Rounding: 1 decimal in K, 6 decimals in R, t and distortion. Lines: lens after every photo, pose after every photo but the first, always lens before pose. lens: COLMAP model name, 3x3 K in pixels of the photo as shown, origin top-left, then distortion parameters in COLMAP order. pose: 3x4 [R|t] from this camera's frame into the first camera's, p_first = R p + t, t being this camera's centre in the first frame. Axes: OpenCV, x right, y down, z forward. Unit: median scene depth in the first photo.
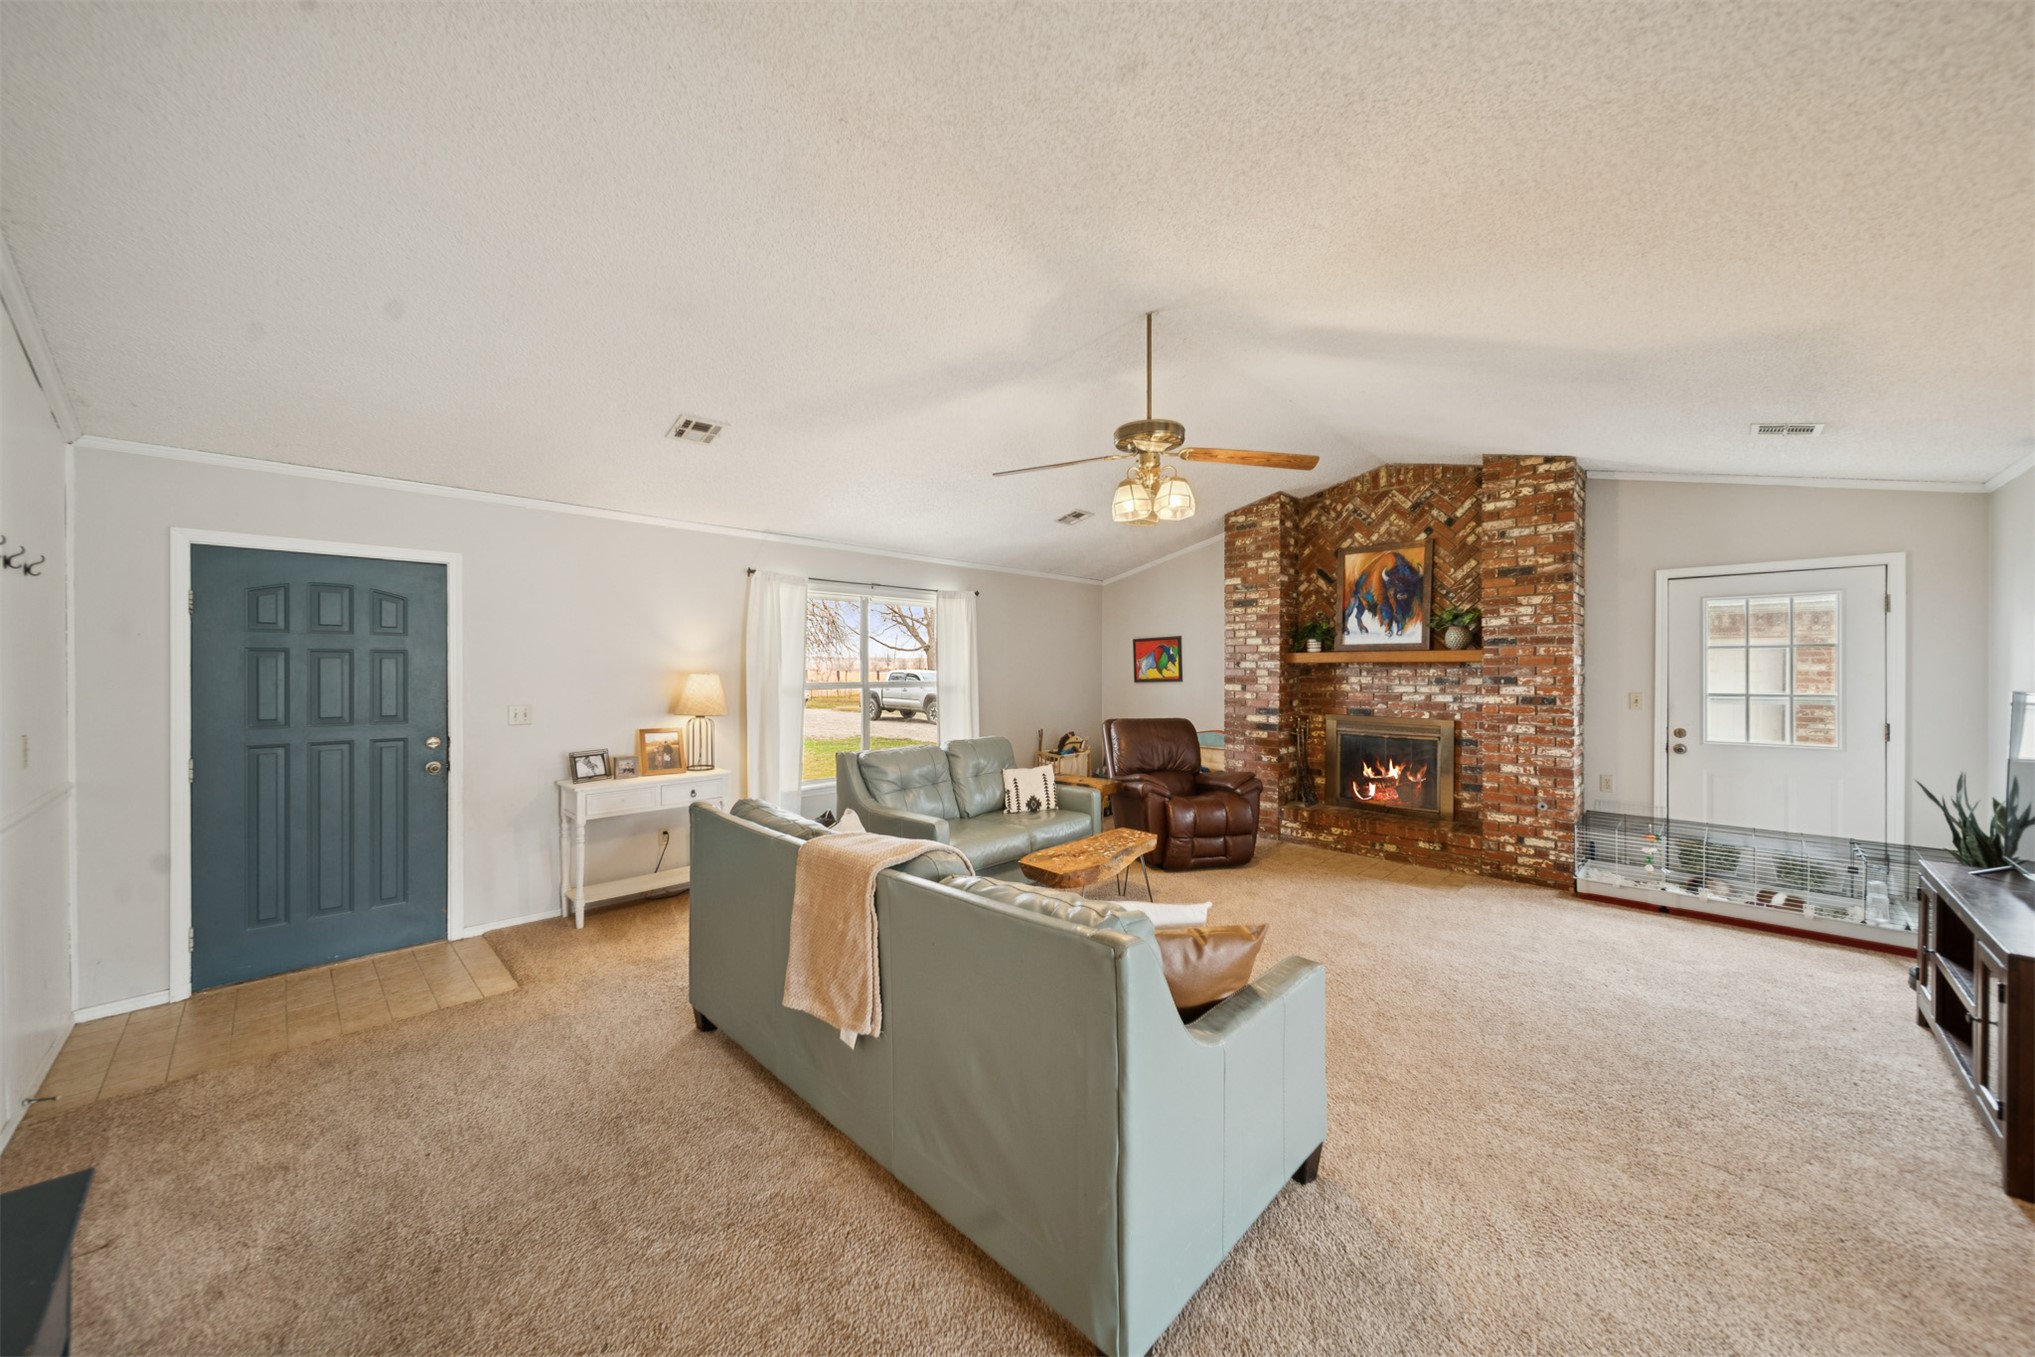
lens RADIAL K [[717.2, 0, 1004.7], [0, 717.2, 662.2], [0, 0, 1]] dist [0.003333, -0.000006]
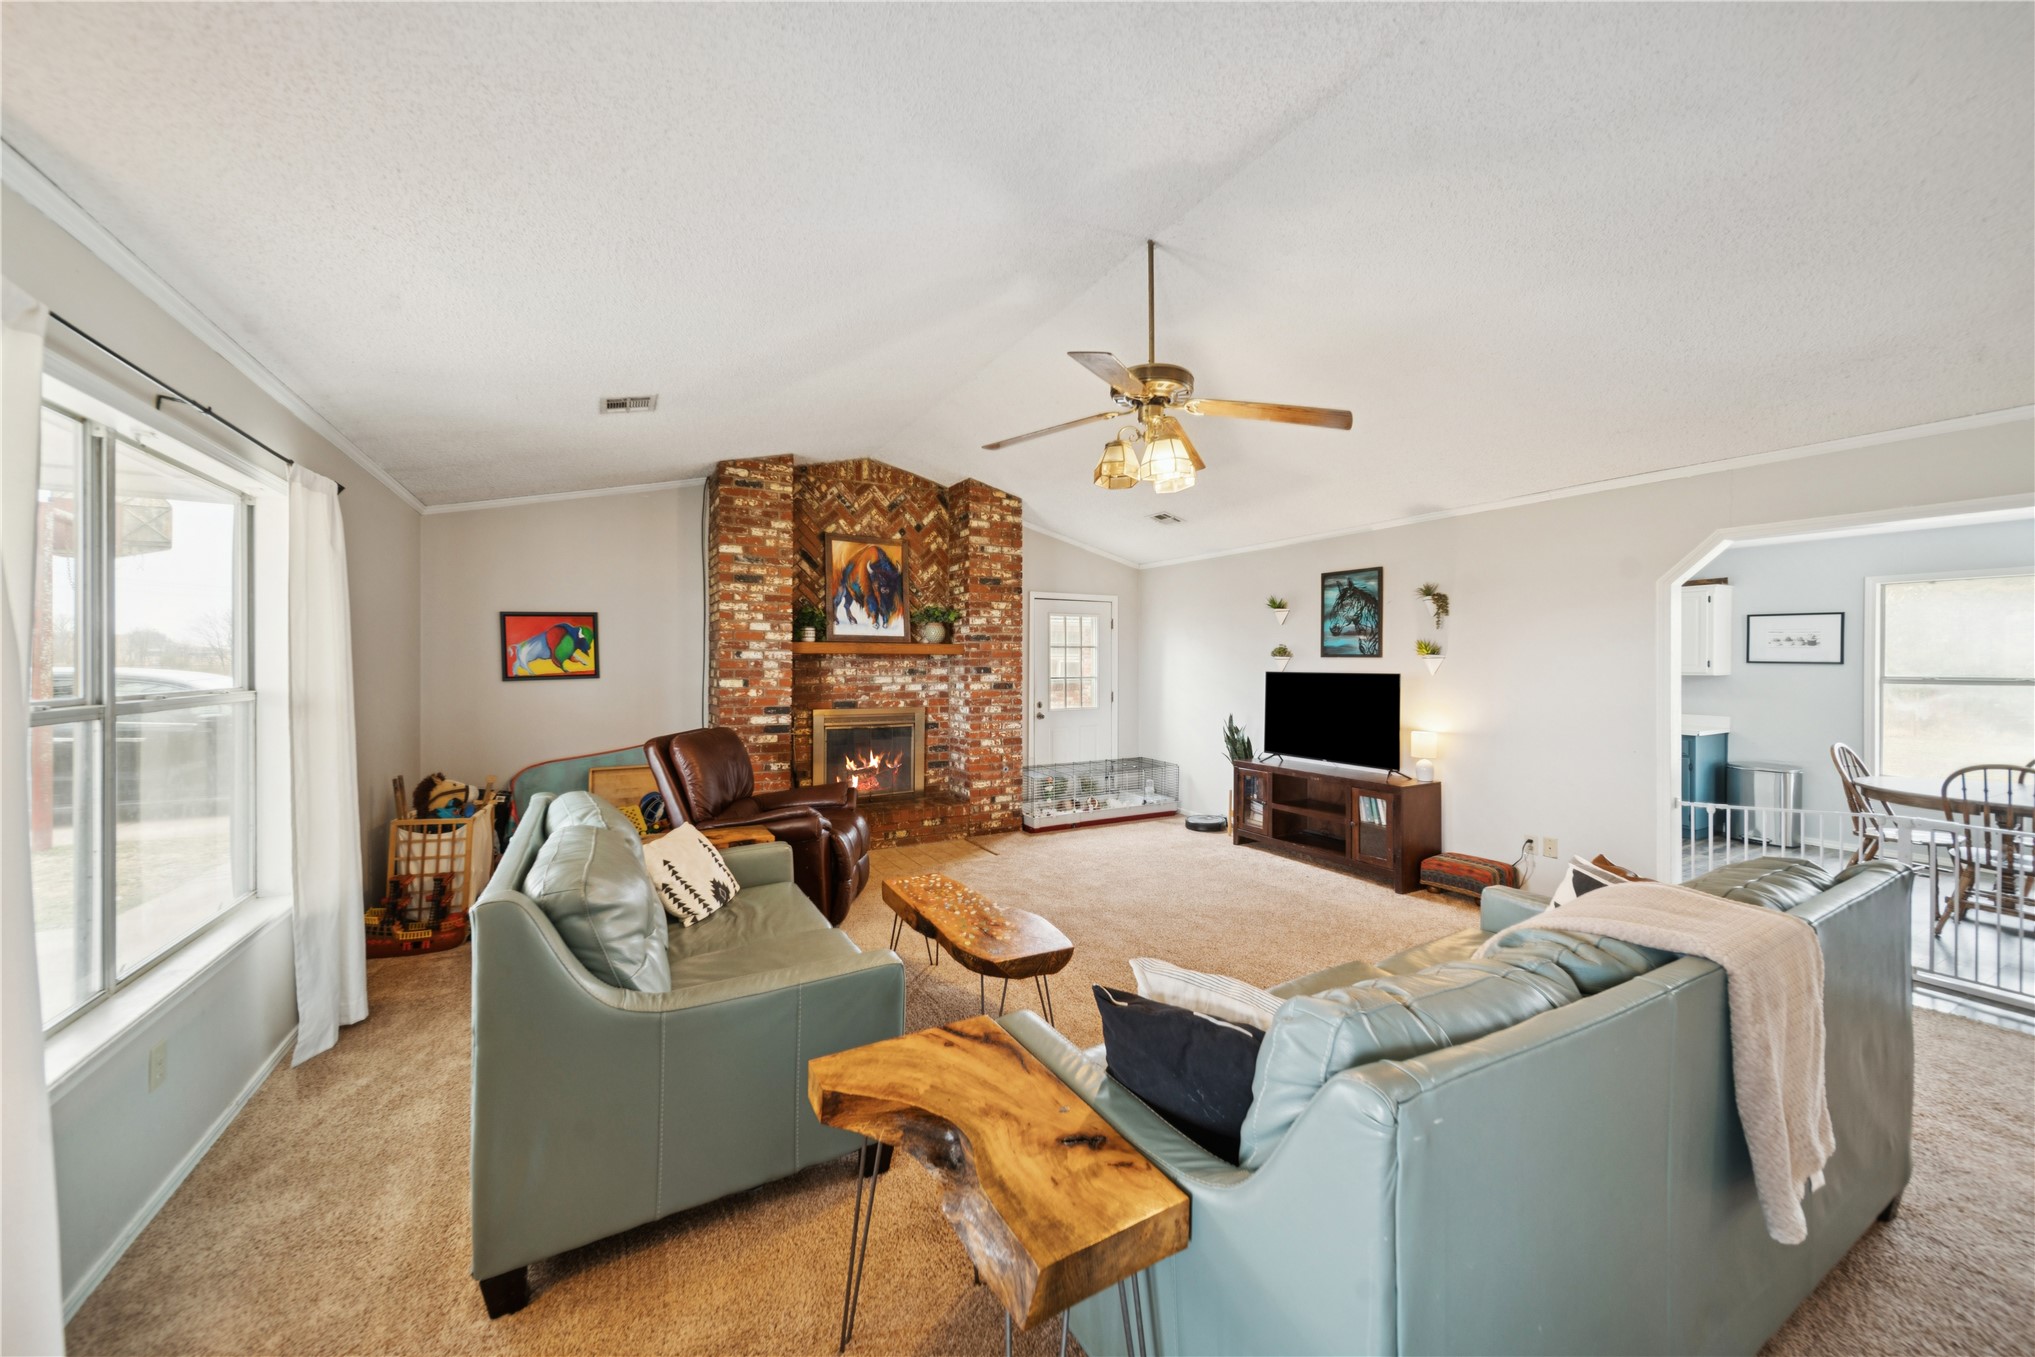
lens RADIAL K [[717.2, 0, 1004.7], [0, 717.2, 662.2], [0, 0, 1]] dist [0.003333, -0.000006]
pose [[0.291821, 0.001121, 0.956472, -0.391979], [-0.010103, 0.999947, 0.001910, 0.008122], [-0.956419, -0.010220, 0.291817, 0.539603]]
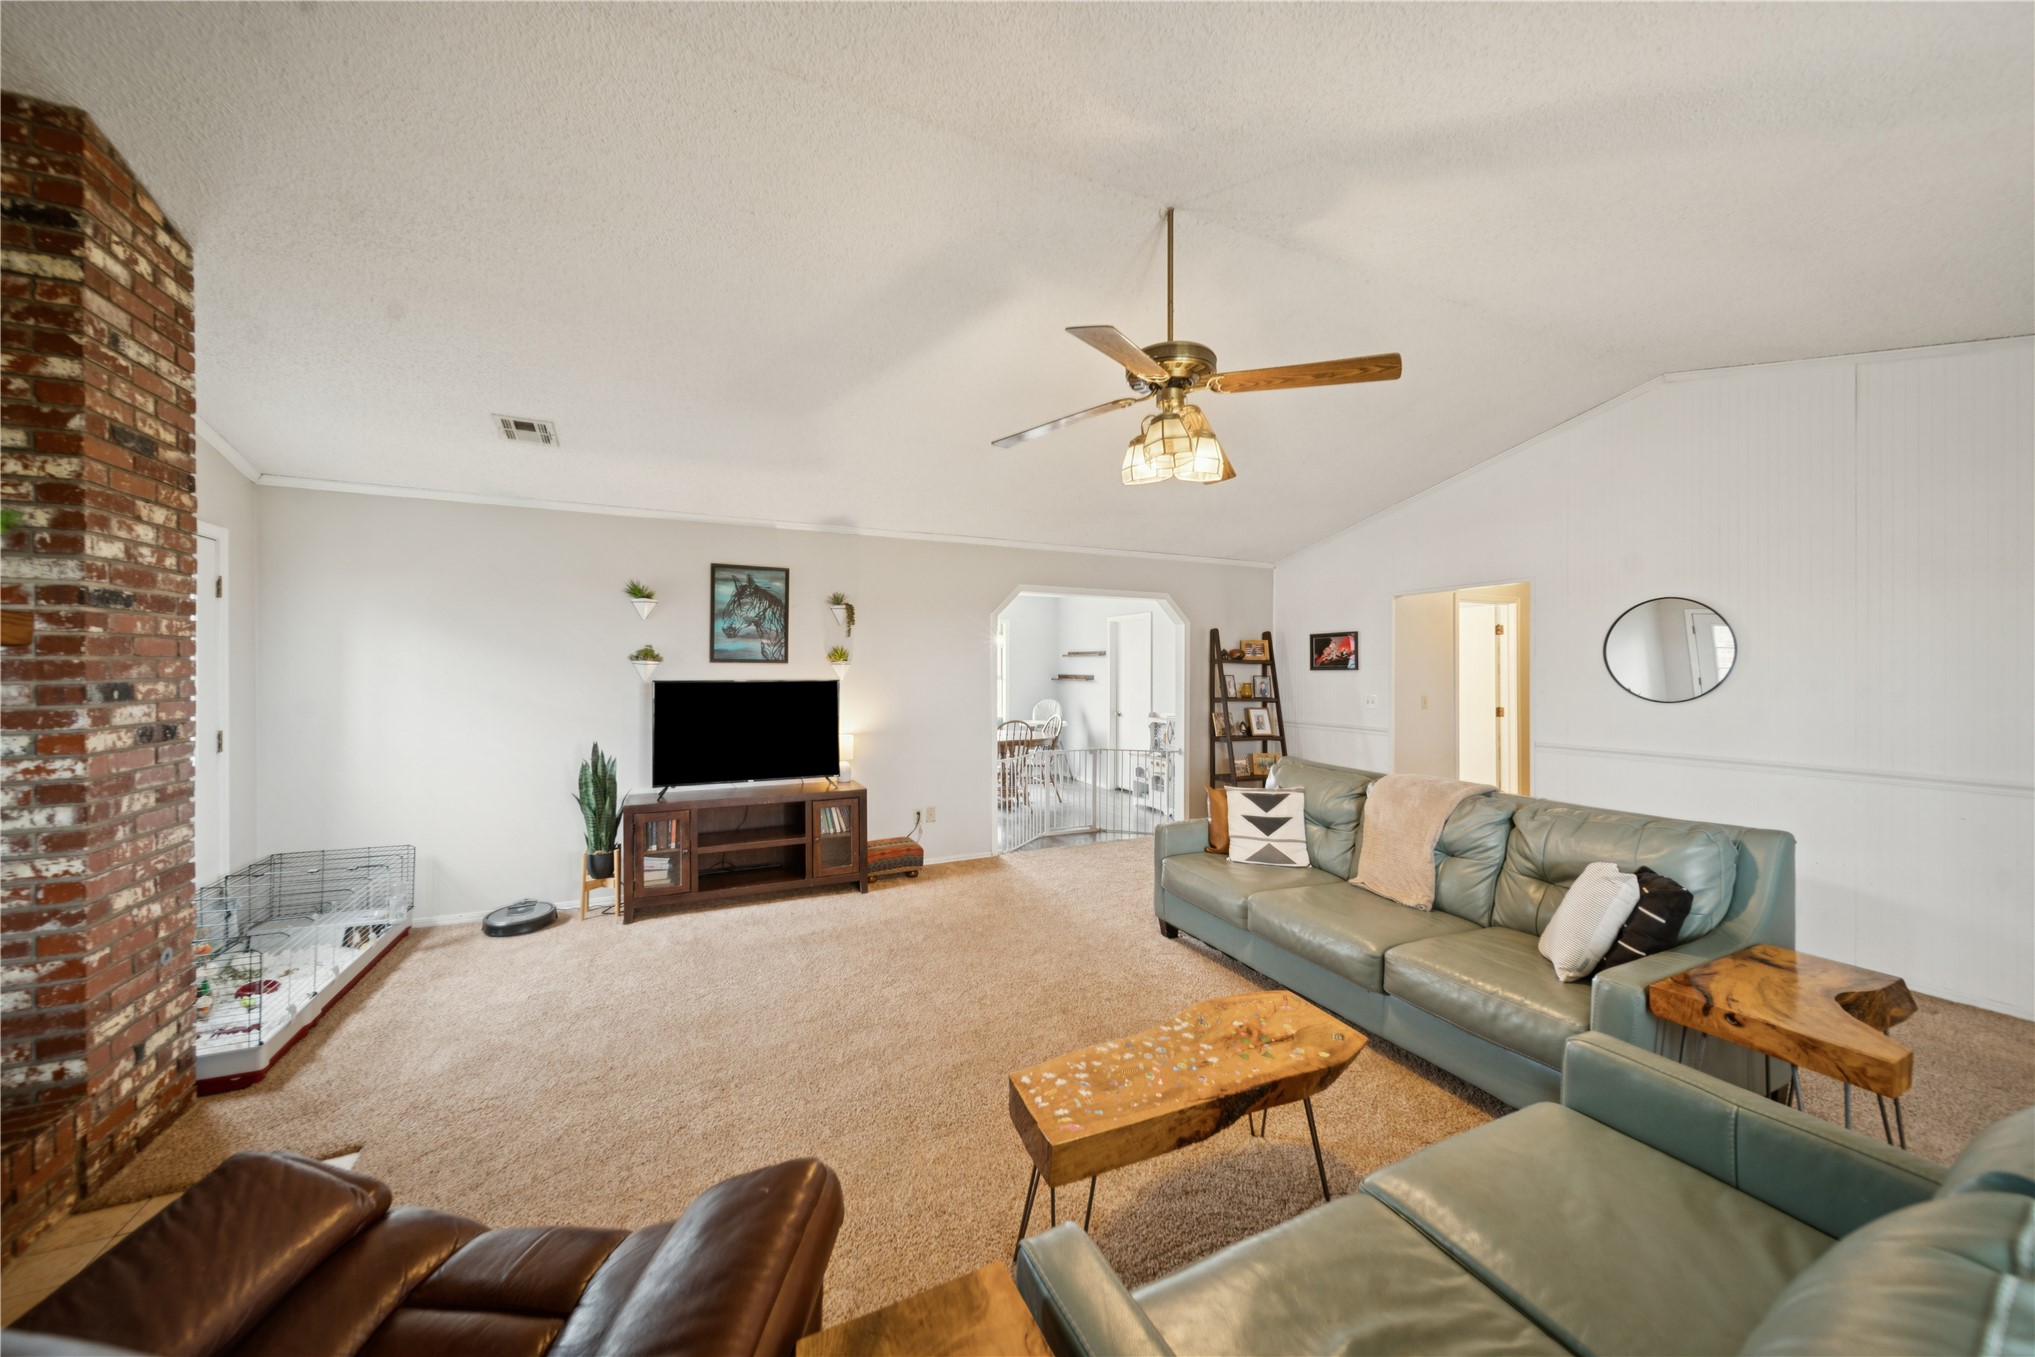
lens RADIAL K [[717.2, 0, 1004.7], [0, 717.2, 662.2], [0, 0, 1]] dist [0.003333, -0.000006]
pose [[-0.935264, 0.000422, 0.353951, 0.056900], [-0.005619, 0.999856, -0.016042, 0.010447], [-0.353907, -0.016992, -0.935126, 1.062833]]
